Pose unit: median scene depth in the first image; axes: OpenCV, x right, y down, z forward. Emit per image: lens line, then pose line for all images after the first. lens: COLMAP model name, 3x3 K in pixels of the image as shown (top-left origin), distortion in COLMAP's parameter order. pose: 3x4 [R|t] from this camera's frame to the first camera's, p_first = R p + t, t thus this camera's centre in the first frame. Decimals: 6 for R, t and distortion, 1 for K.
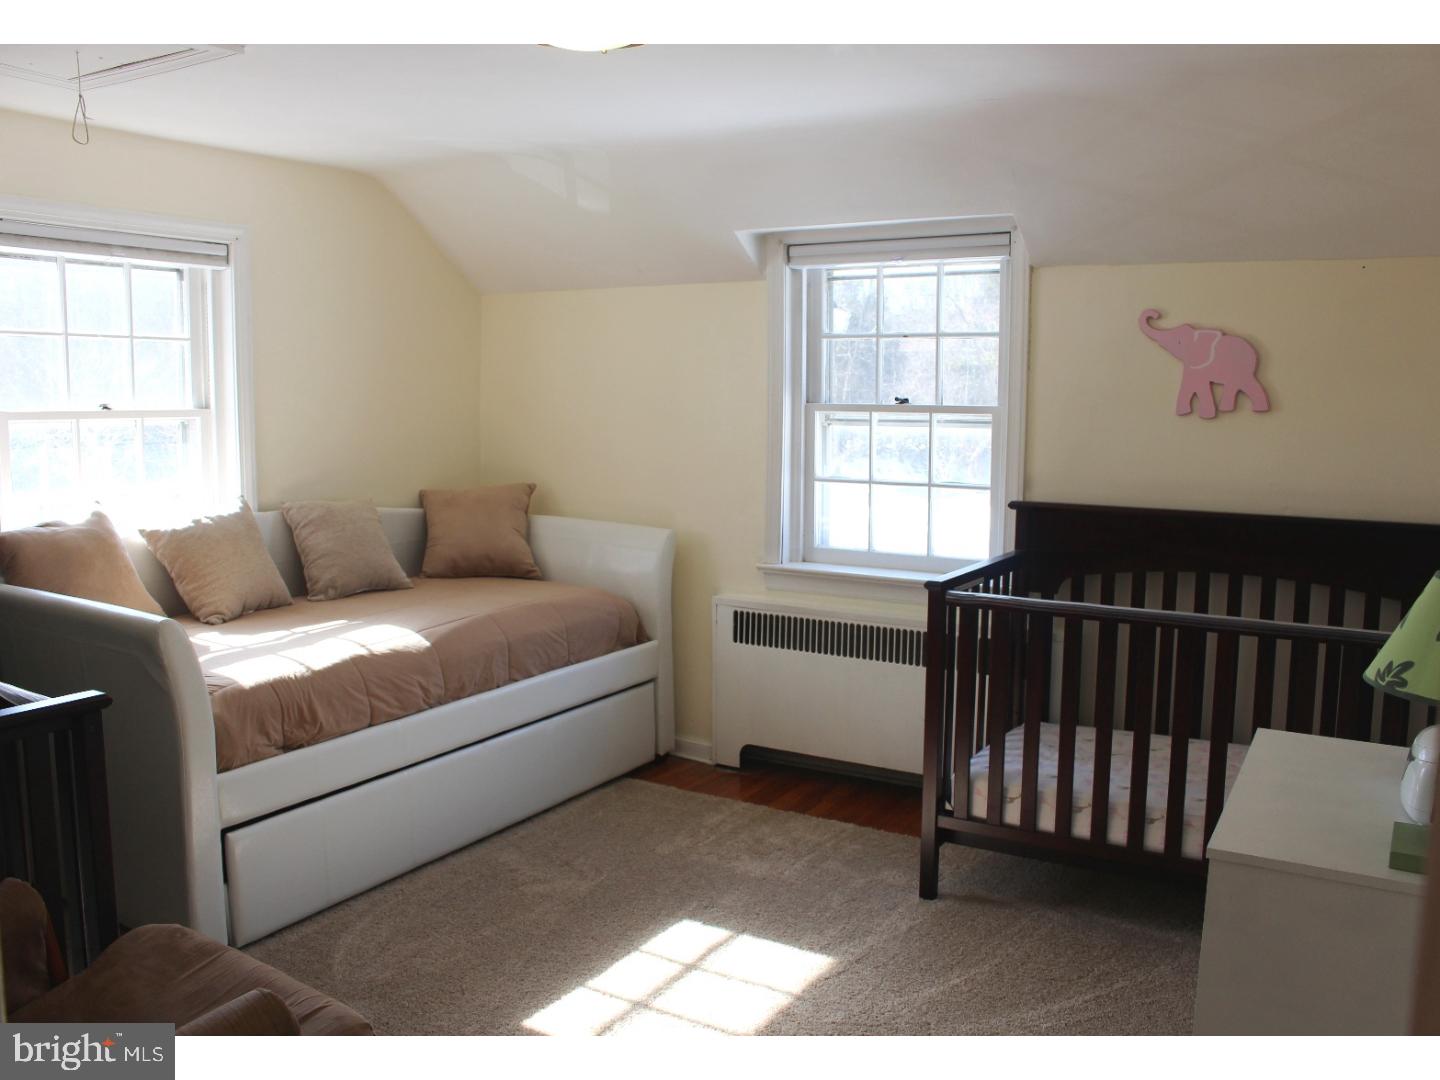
lens RADIAL K [[1205.9, 0, 720.0], [0, 1205.9, 540.0], [0, 0, 1]] dist [-0.075604, 0.004043]
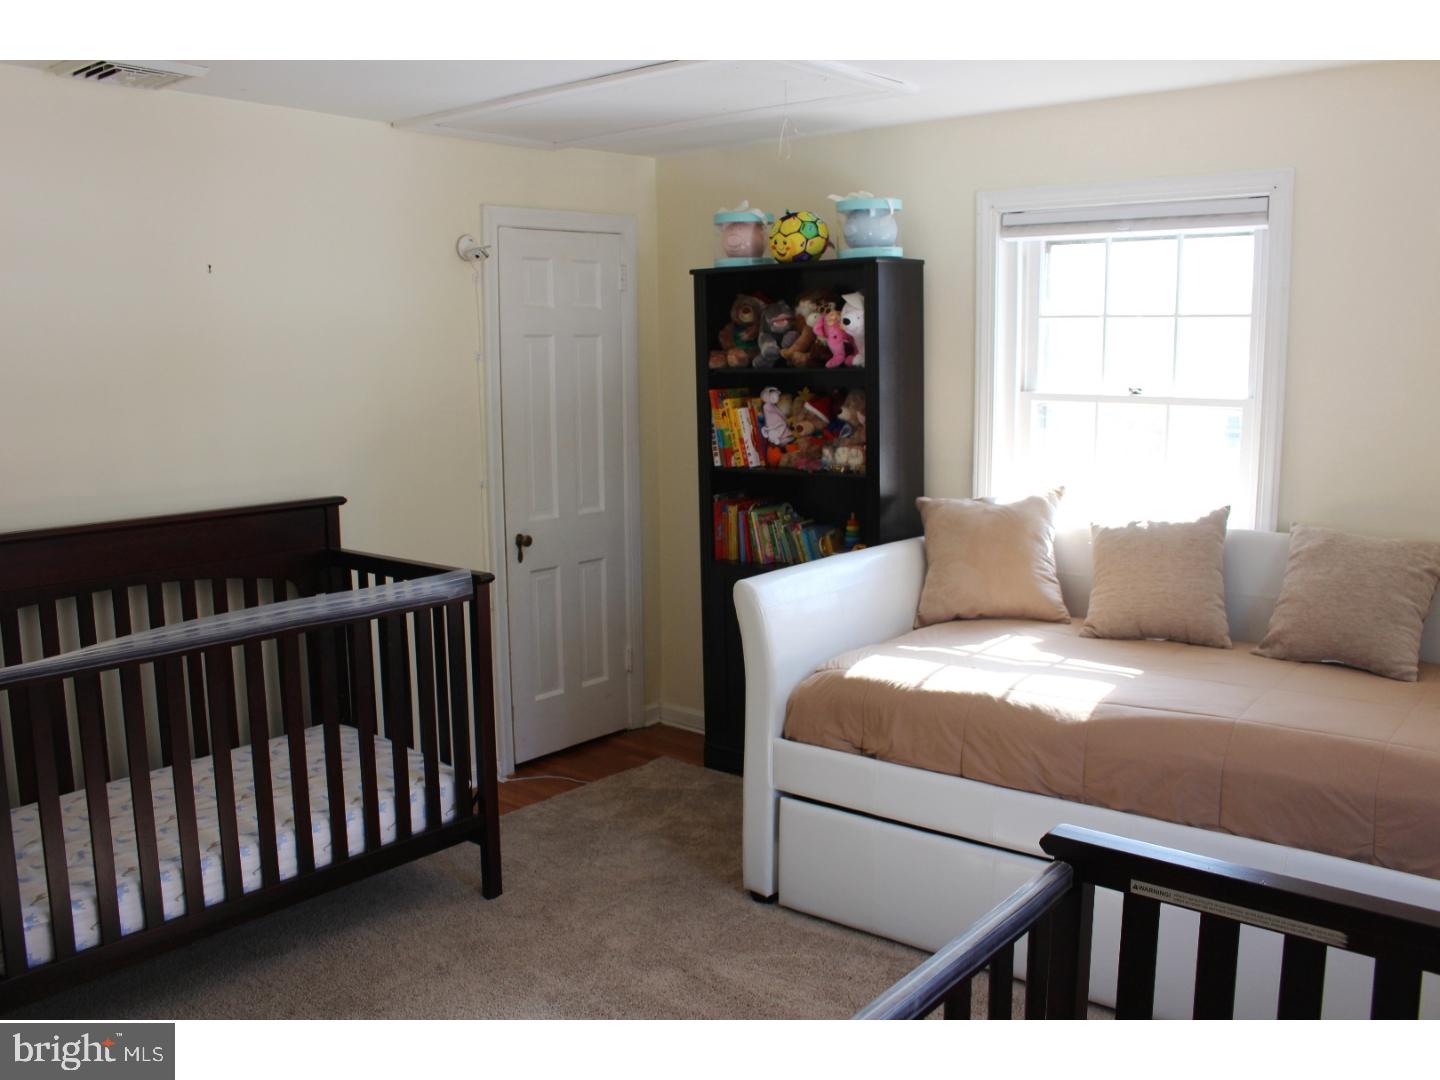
lens RADIAL K [[1205.9, 0, 720.0], [0, 1205.9, 540.0], [0, 0, 1]] dist [-0.075604, 0.004043]
pose [[-0.099948, 0.141393, -0.984895, 0.487496], [-0.121974, 0.980645, 0.153161, -0.106761], [0.987488, 0.135440, -0.080768, 0.798822]]
